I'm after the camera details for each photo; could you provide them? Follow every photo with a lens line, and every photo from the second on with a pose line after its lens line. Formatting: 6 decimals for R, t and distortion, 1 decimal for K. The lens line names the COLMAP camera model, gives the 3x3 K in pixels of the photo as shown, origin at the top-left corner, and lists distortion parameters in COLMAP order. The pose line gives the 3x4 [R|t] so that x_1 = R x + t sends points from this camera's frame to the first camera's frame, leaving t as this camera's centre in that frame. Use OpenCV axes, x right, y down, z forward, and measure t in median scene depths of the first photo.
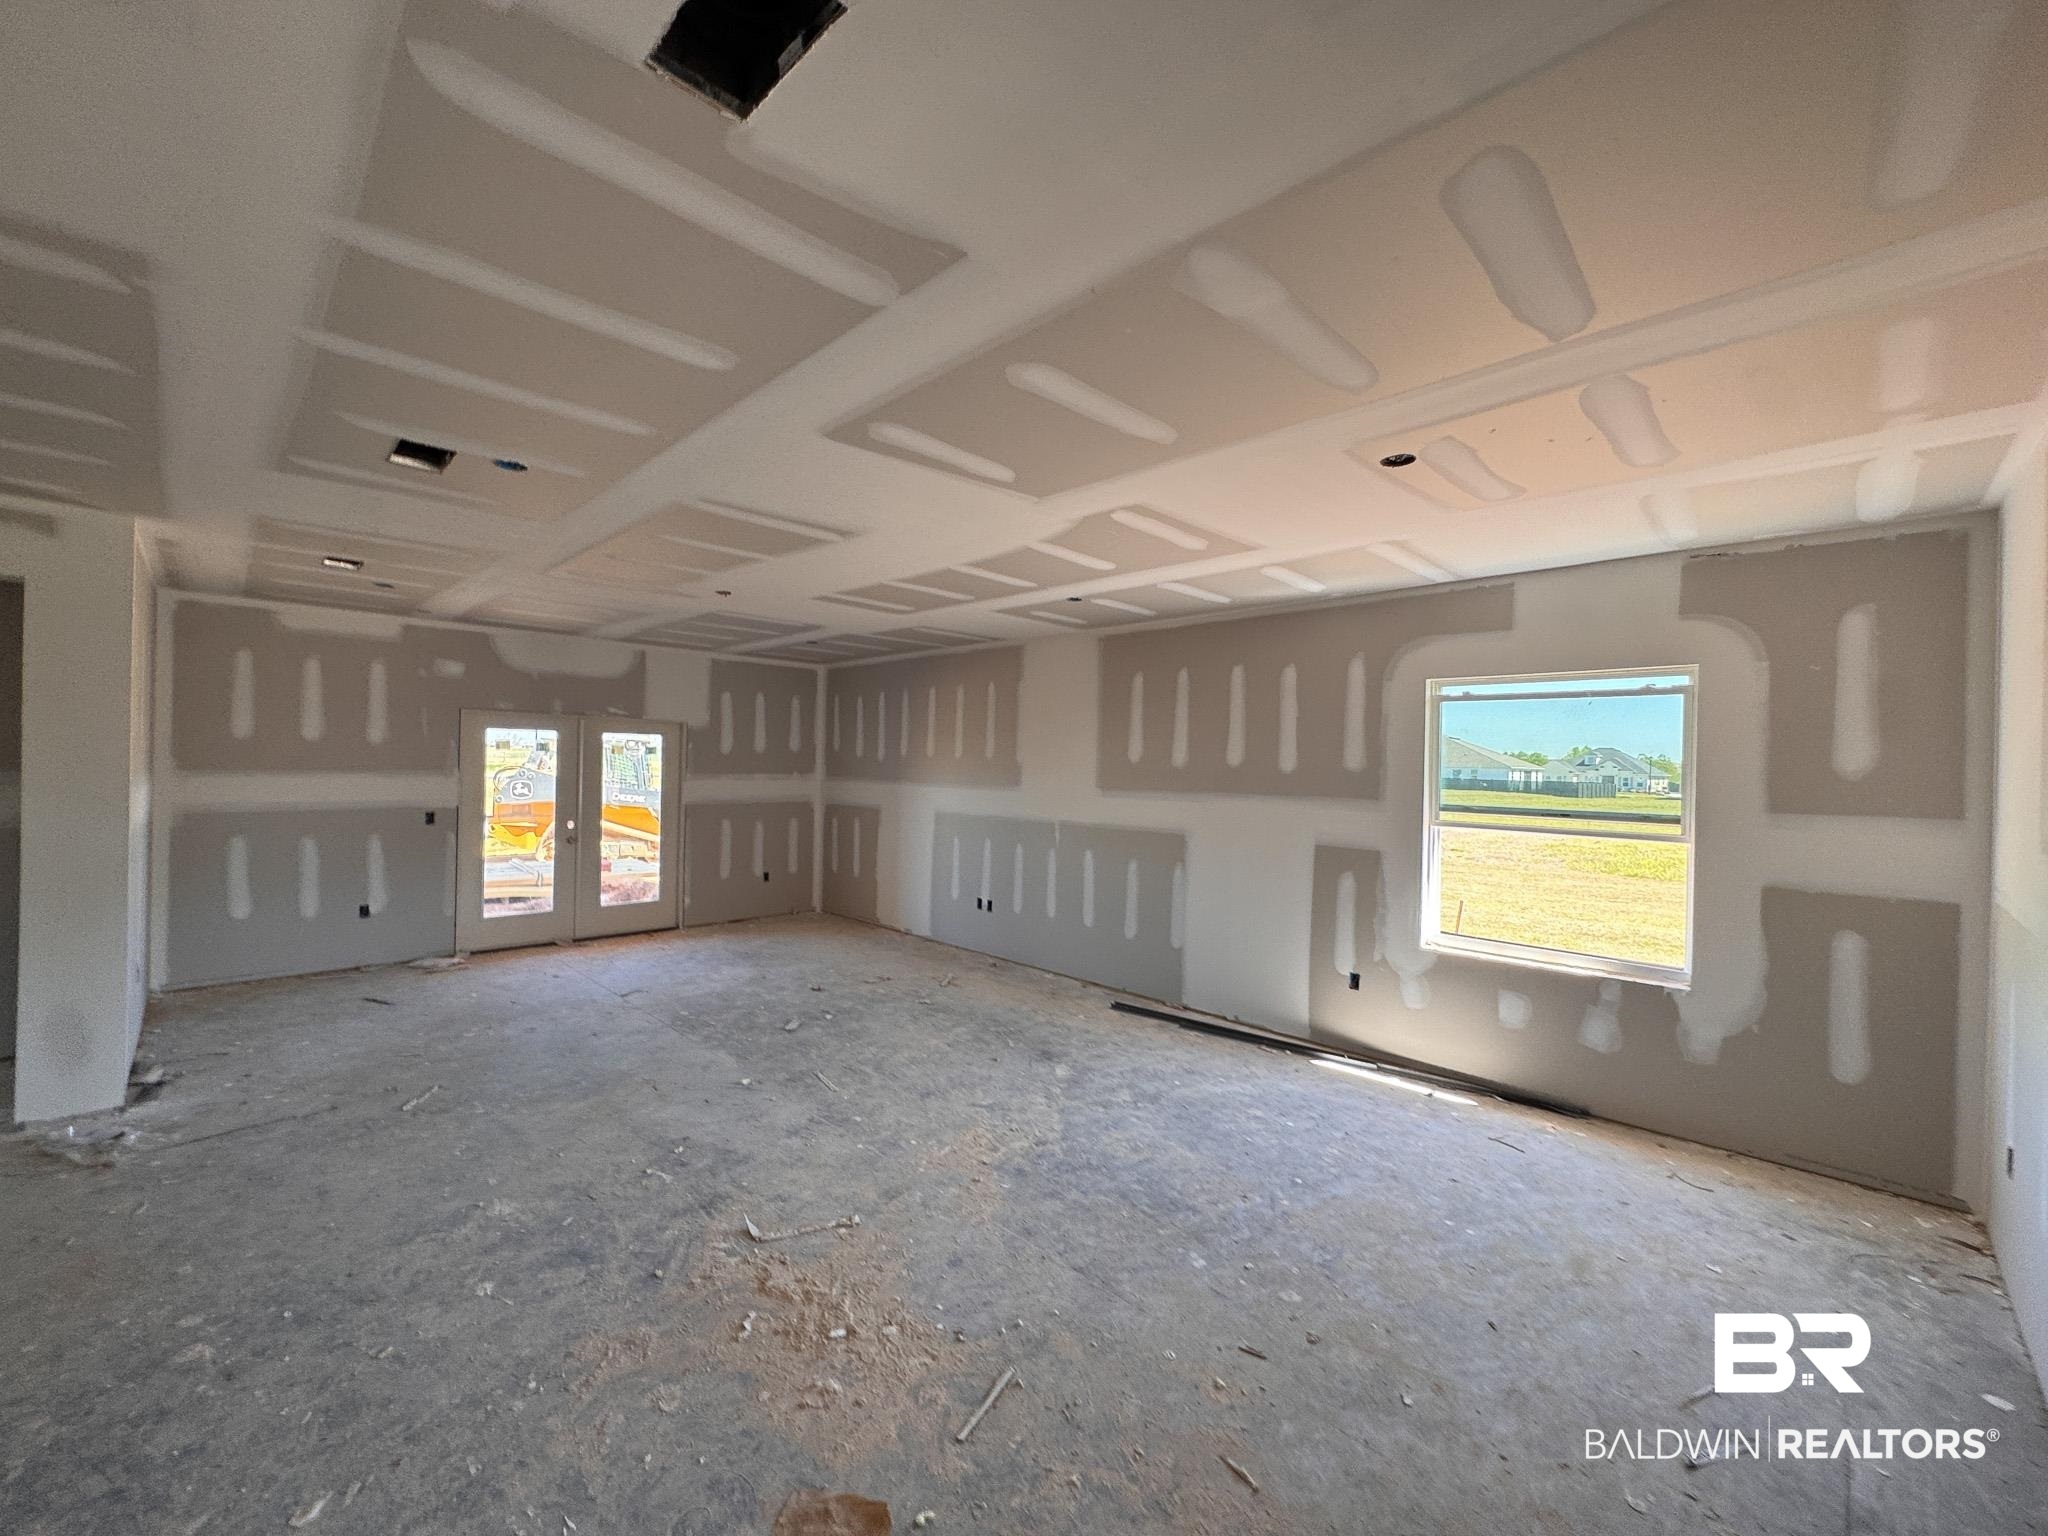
lens RADIAL K [[816.0, 0, 1033.7], [0, 816.0, 758.7], [0, 0, 1]] dist [-0.005767, 0.000346]
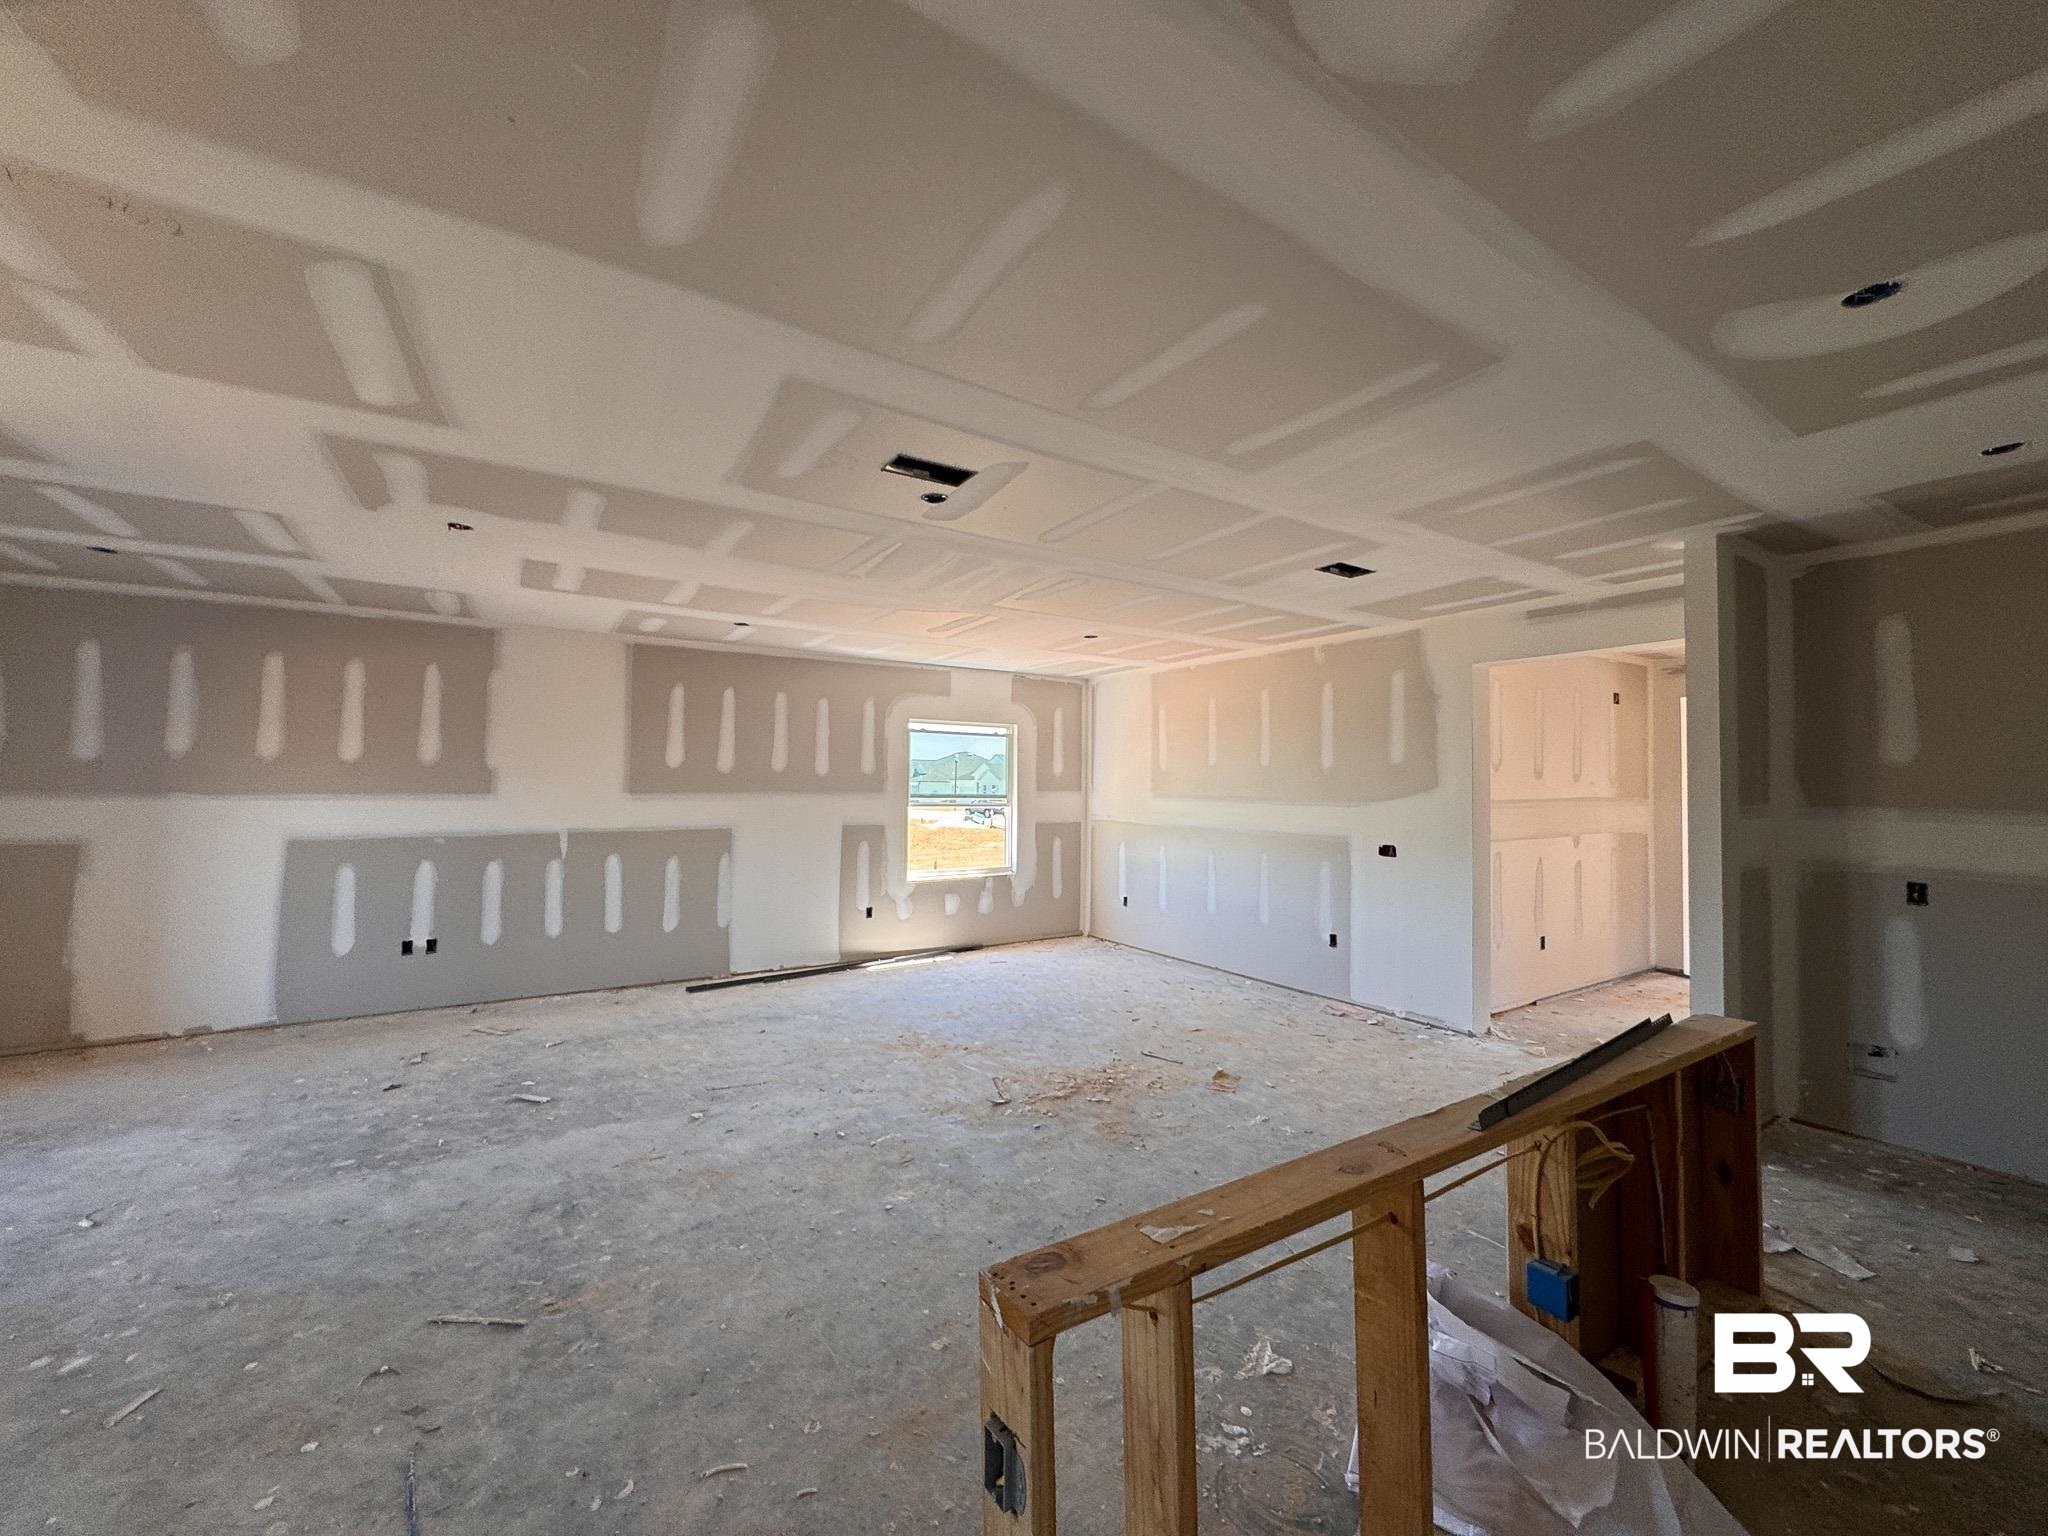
lens RADIAL K [[816.0, 0, 1019.1], [0, 816.0, 772.5], [0, 0, 1]] dist [-0.005767, 0.000346]
pose [[0.224308, -0.003245, 0.974513, -0.986984], [-0.011004, 0.999922, 0.005862, 0.000326], [-0.974456, -0.012038, 0.224255, 0.376948]]
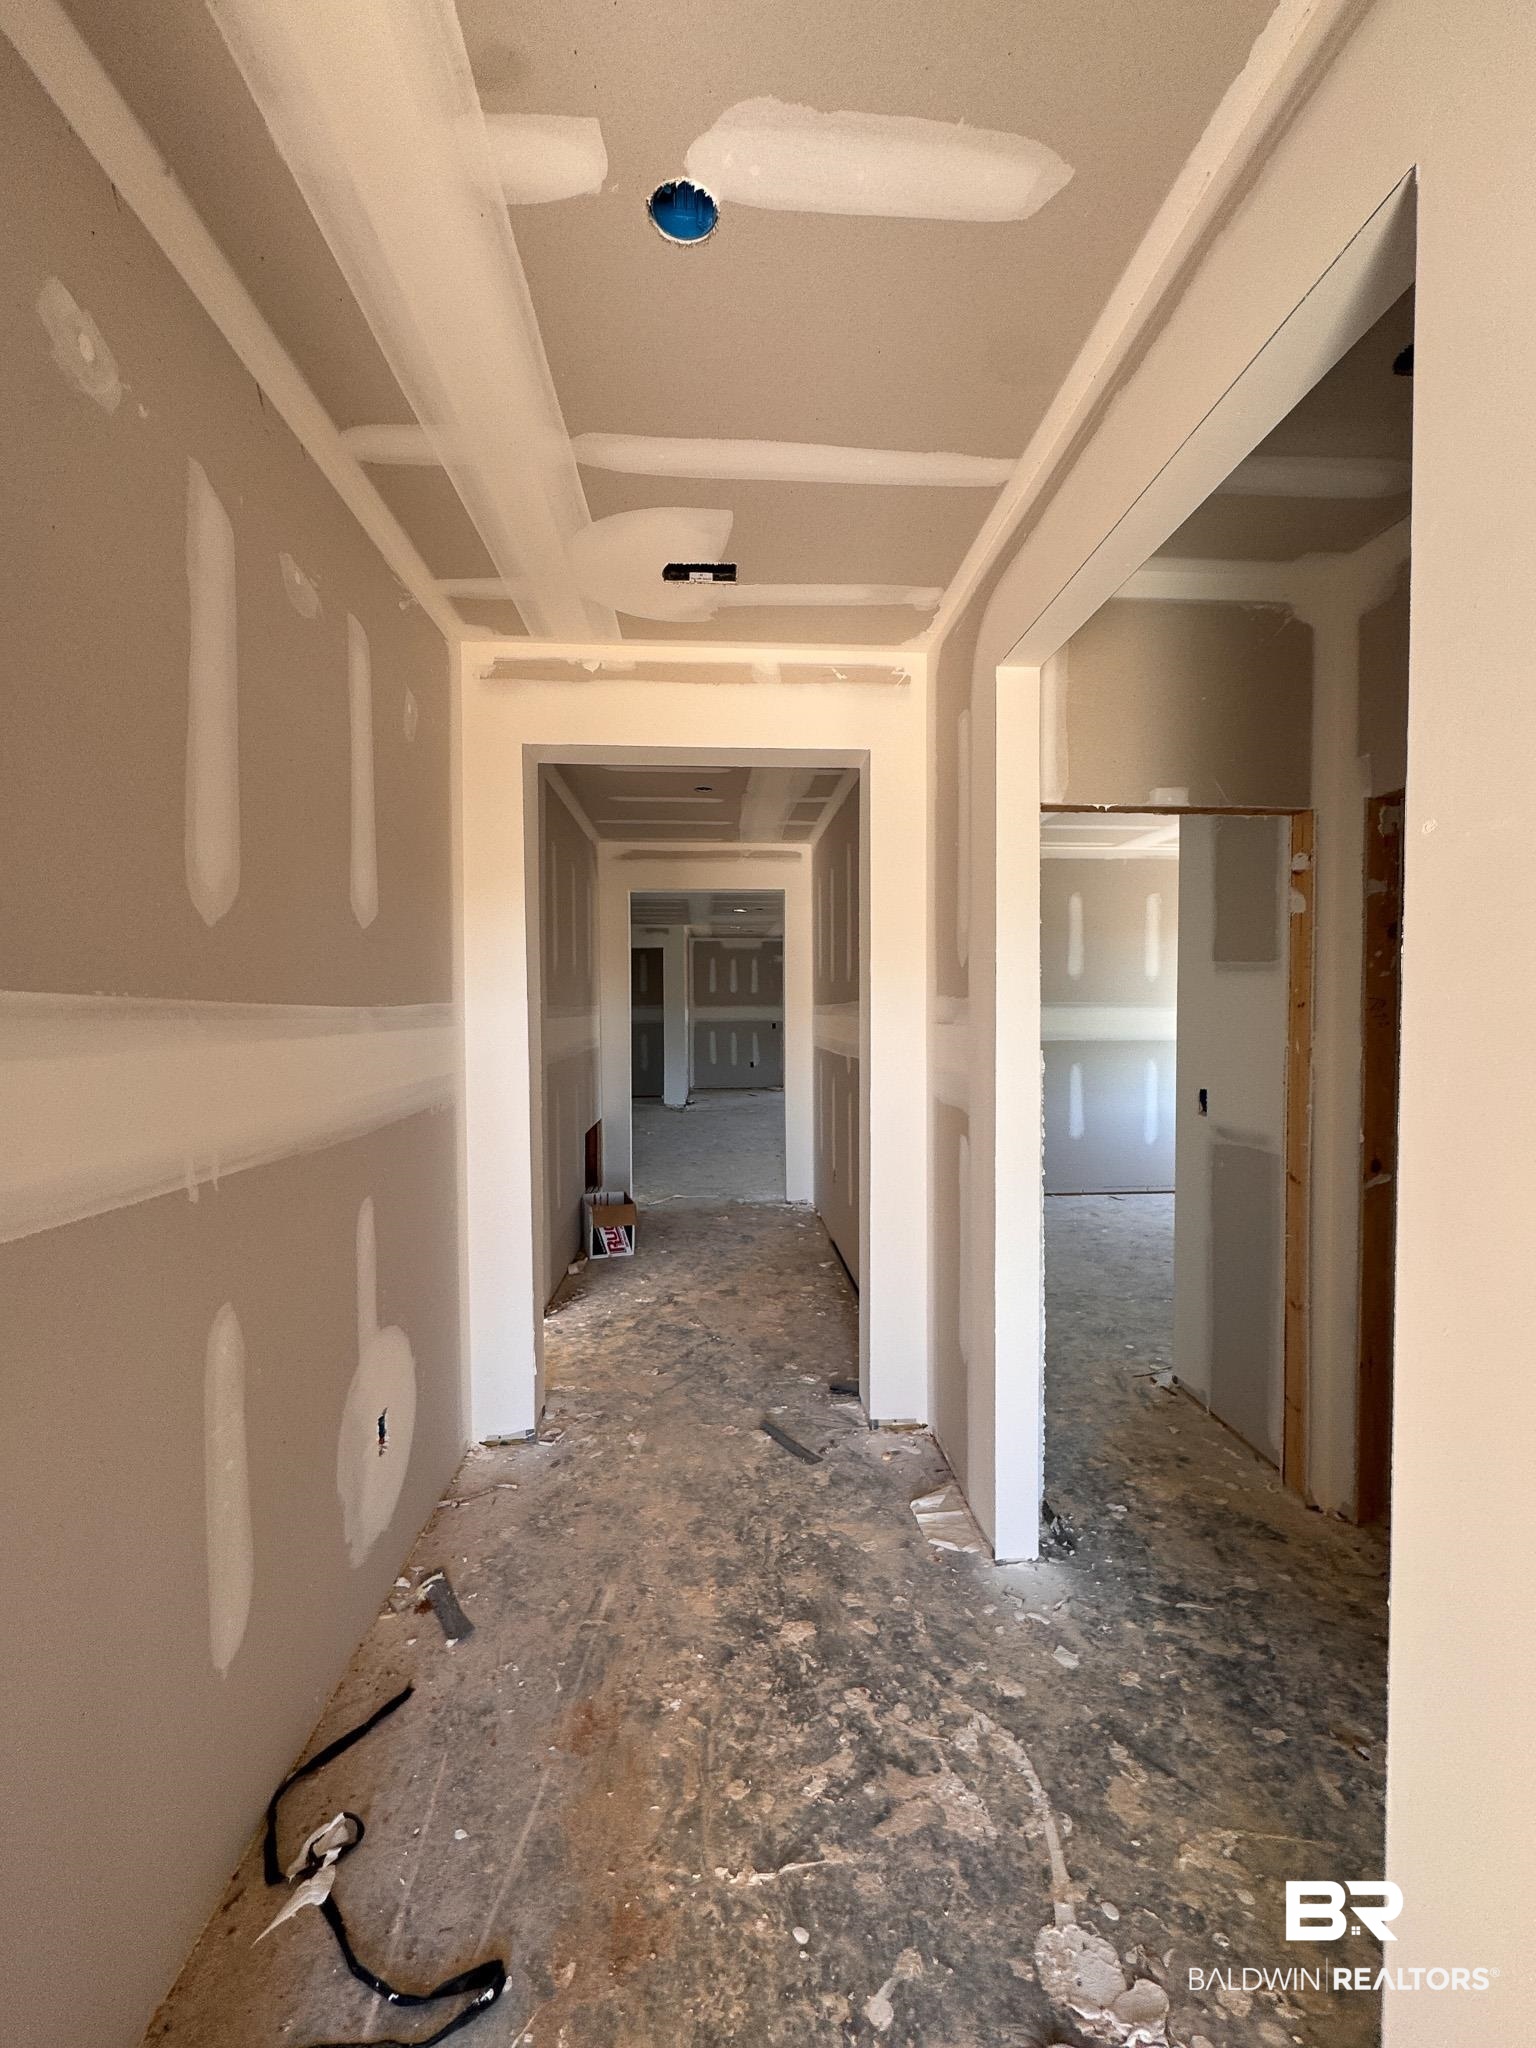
lens RADIAL K [[816.0, 0, 765.5], [0, 816.0, 1021.2], [0, 0, 1]] dist [-0.005767, 0.000346]
pose [[0.746231, -0.008018, -0.665638, 0.980870], [0.024617, 0.999576, 0.015557, 0.031626], [0.665231, -0.027995, 0.746112, -0.924911]]
